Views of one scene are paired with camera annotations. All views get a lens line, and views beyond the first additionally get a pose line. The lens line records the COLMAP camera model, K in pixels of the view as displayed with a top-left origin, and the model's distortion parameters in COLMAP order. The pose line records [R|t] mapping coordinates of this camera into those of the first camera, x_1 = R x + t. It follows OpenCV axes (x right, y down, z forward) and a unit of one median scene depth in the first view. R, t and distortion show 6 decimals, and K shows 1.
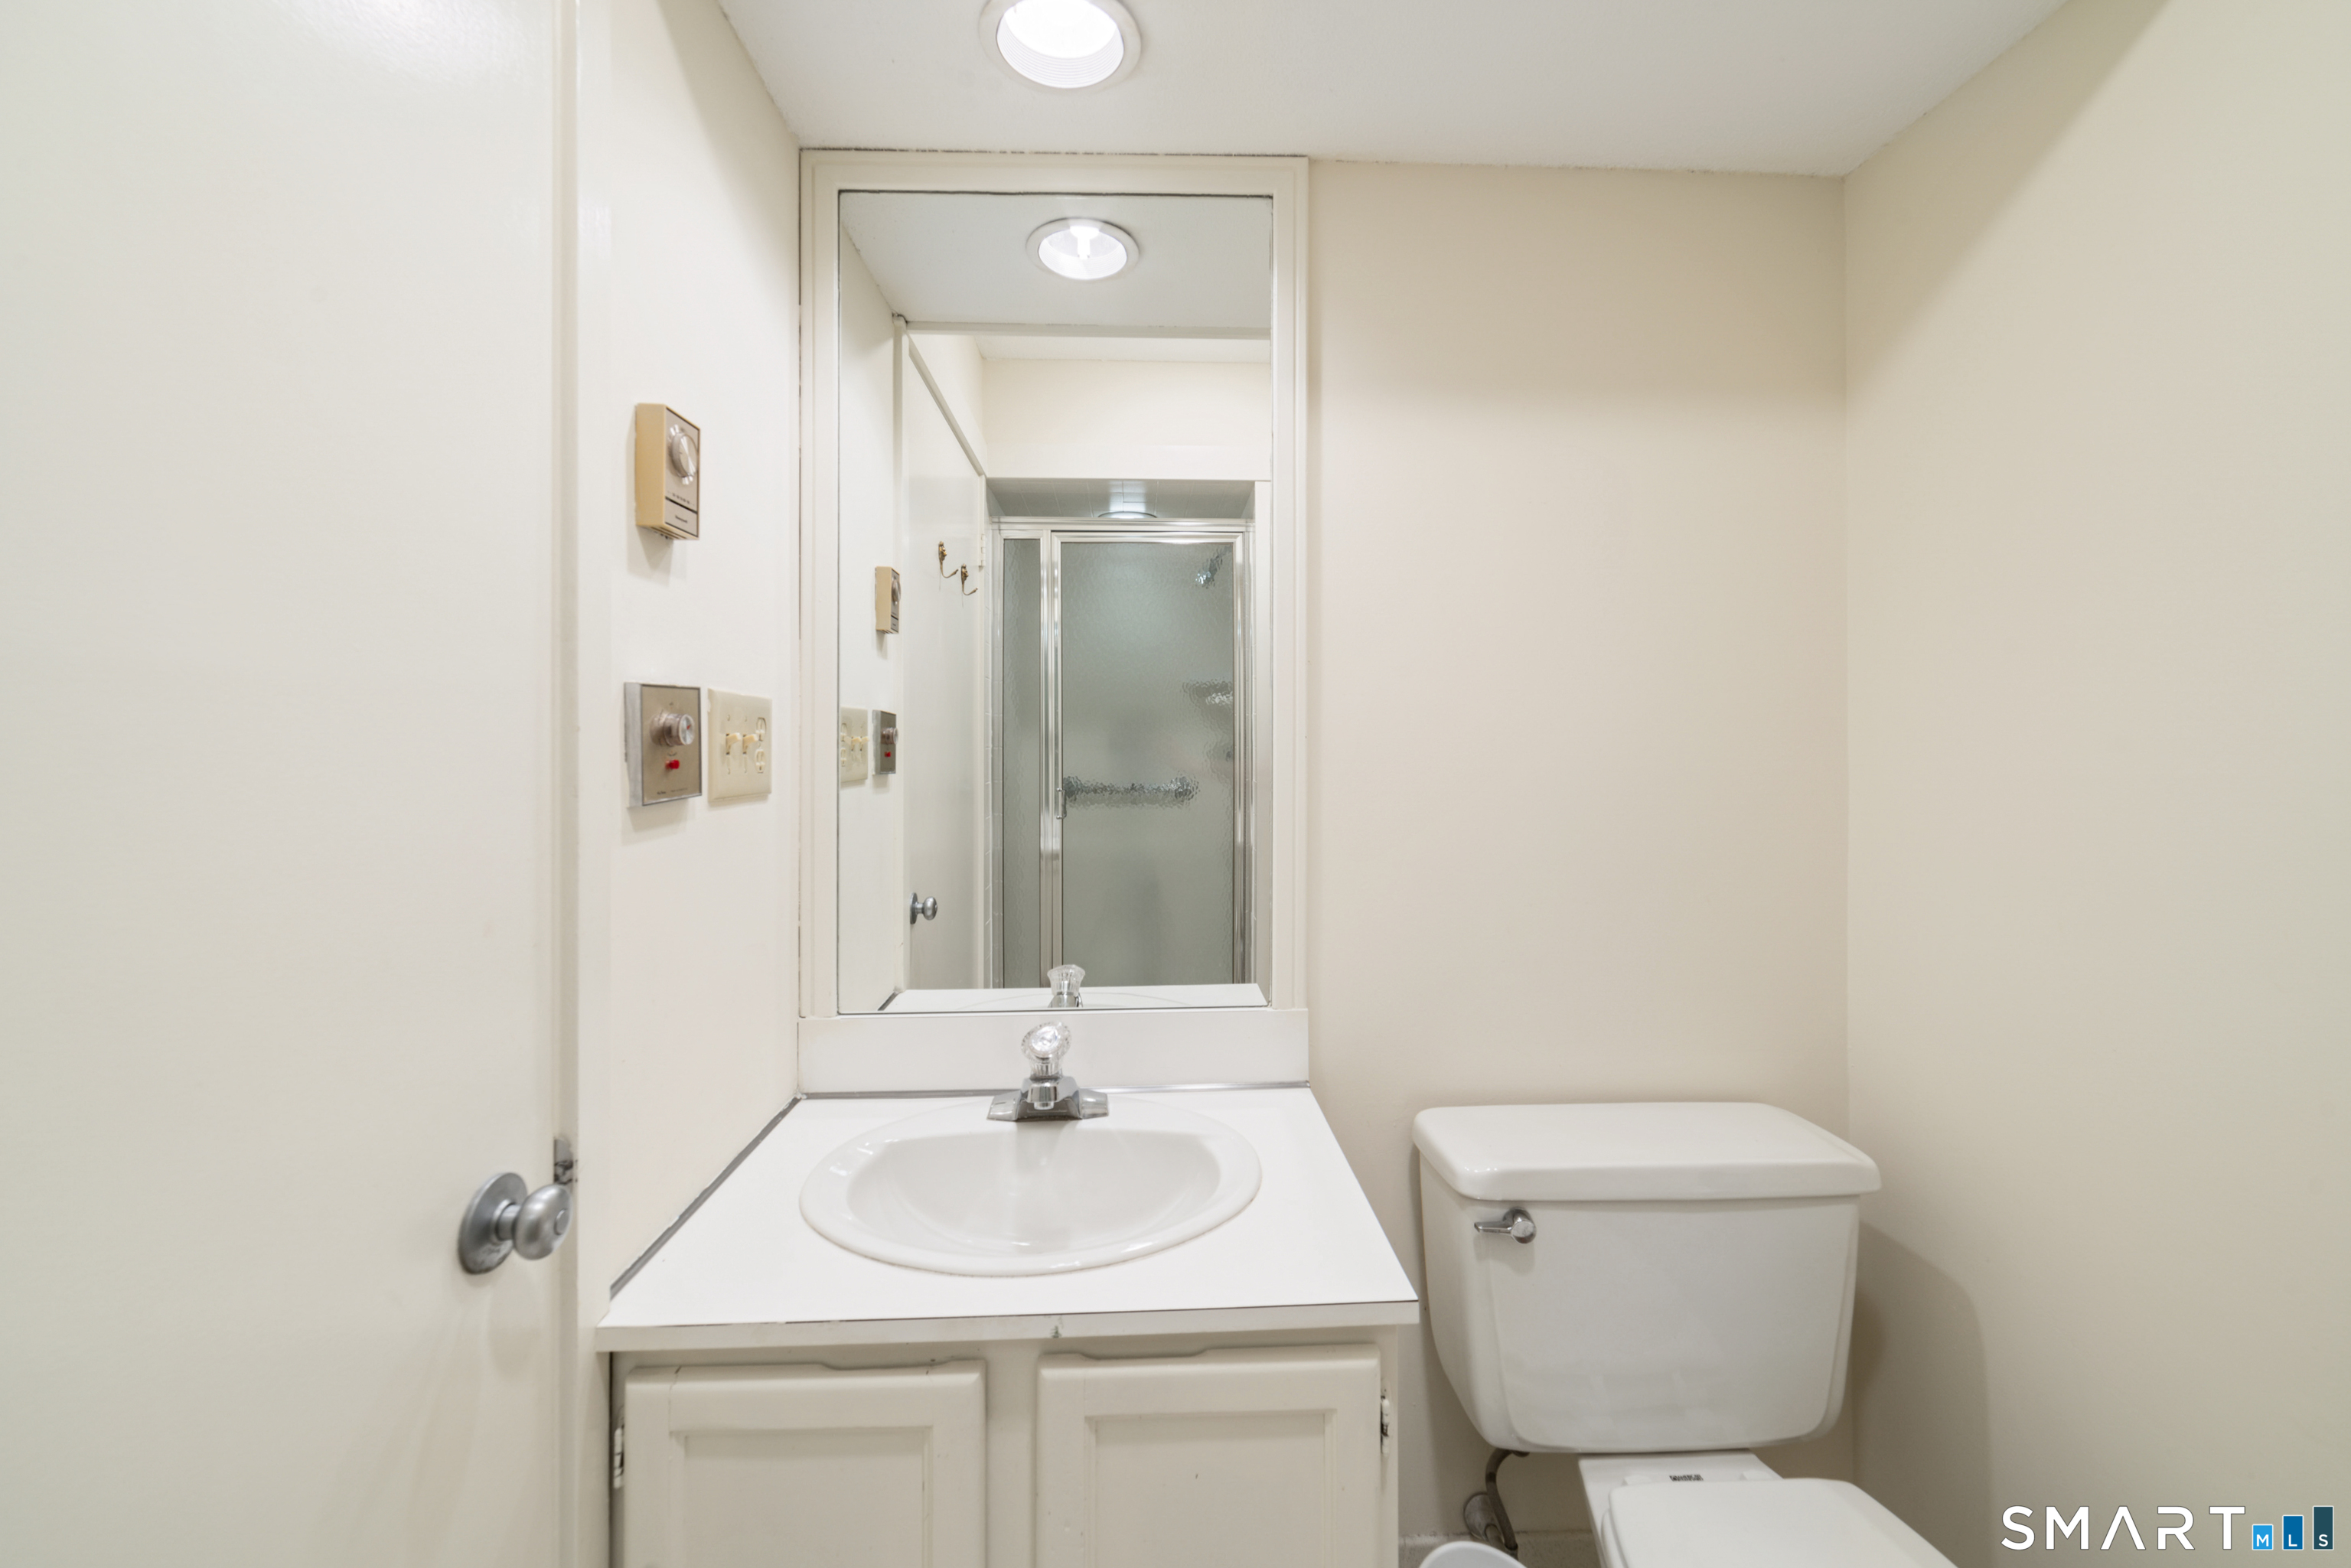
lens RADIAL K [[916.0, 0, 1175.5], [0, 916.0, 784.0], [0, 0, 1]] dist [0.001553, 0.000377]
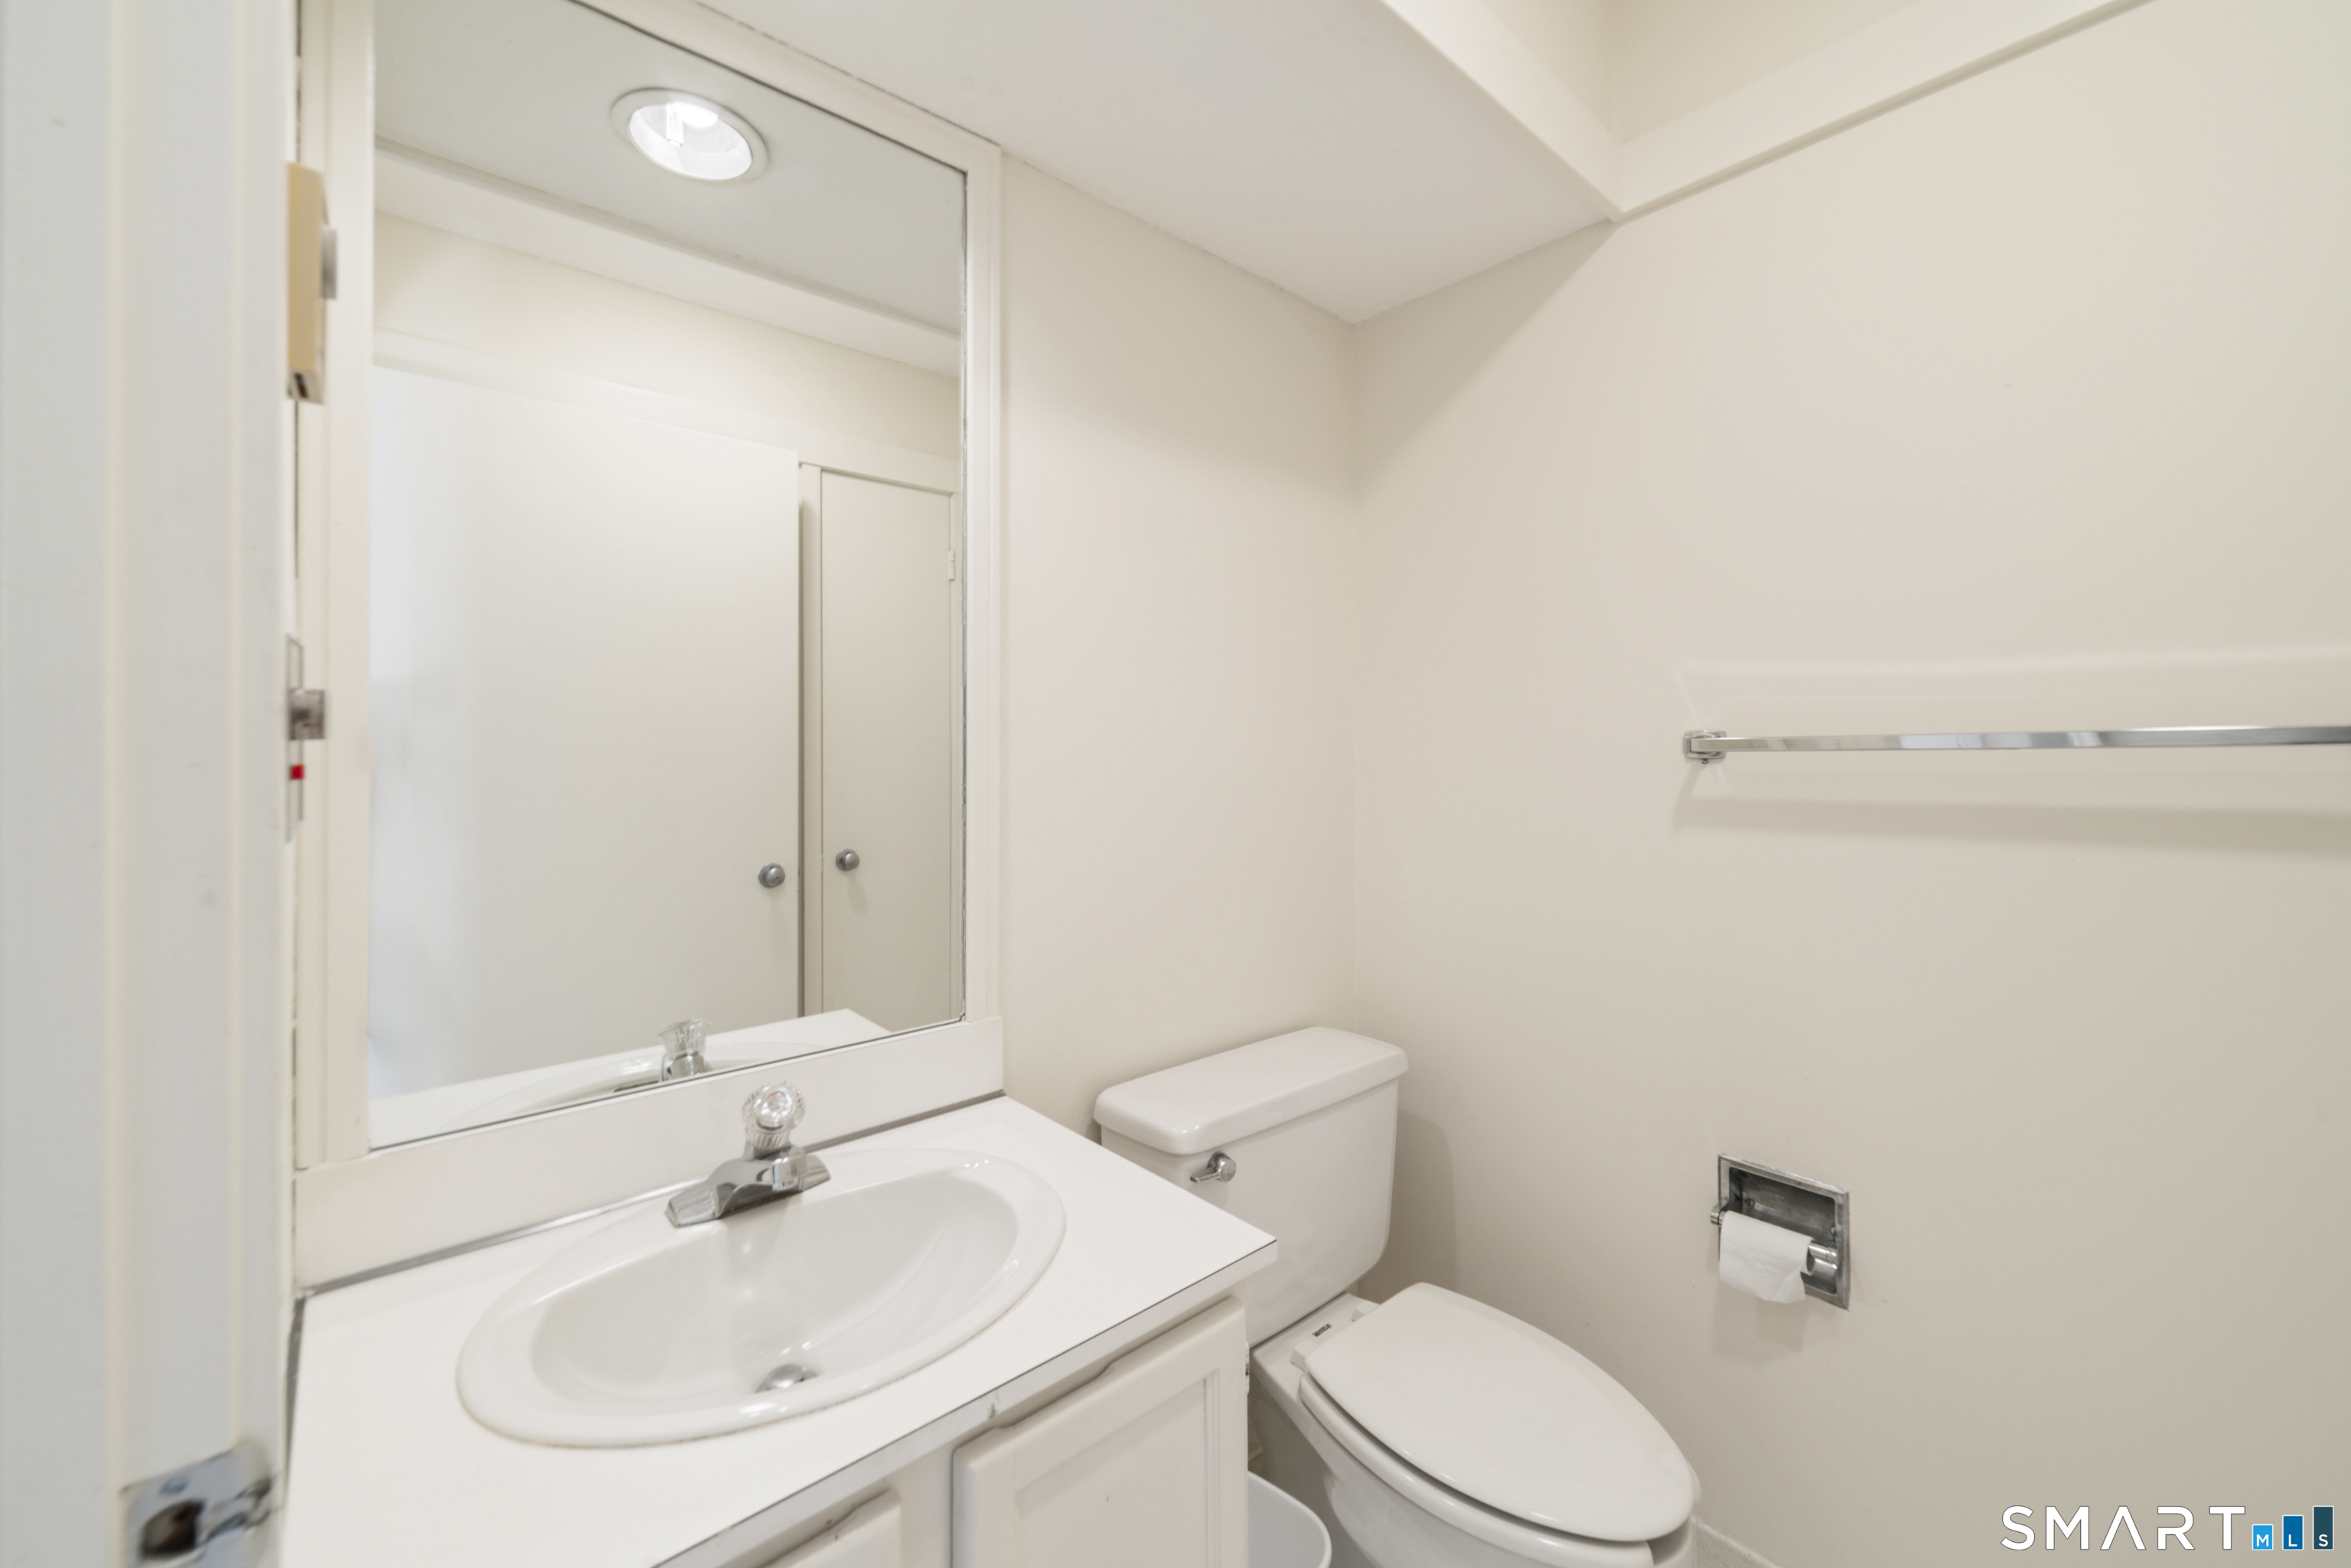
lens RADIAL K [[916.0, 0, 1175.5], [0, 916.0, 784.0], [0, 0, 1]] dist [0.001553, 0.000377]
pose [[0.783733, -0.022685, 0.620684, -0.348573], [0.024521, 0.999684, 0.005575, -0.003595], [-0.620614, 0.010850, 0.784041, 0.127423]]
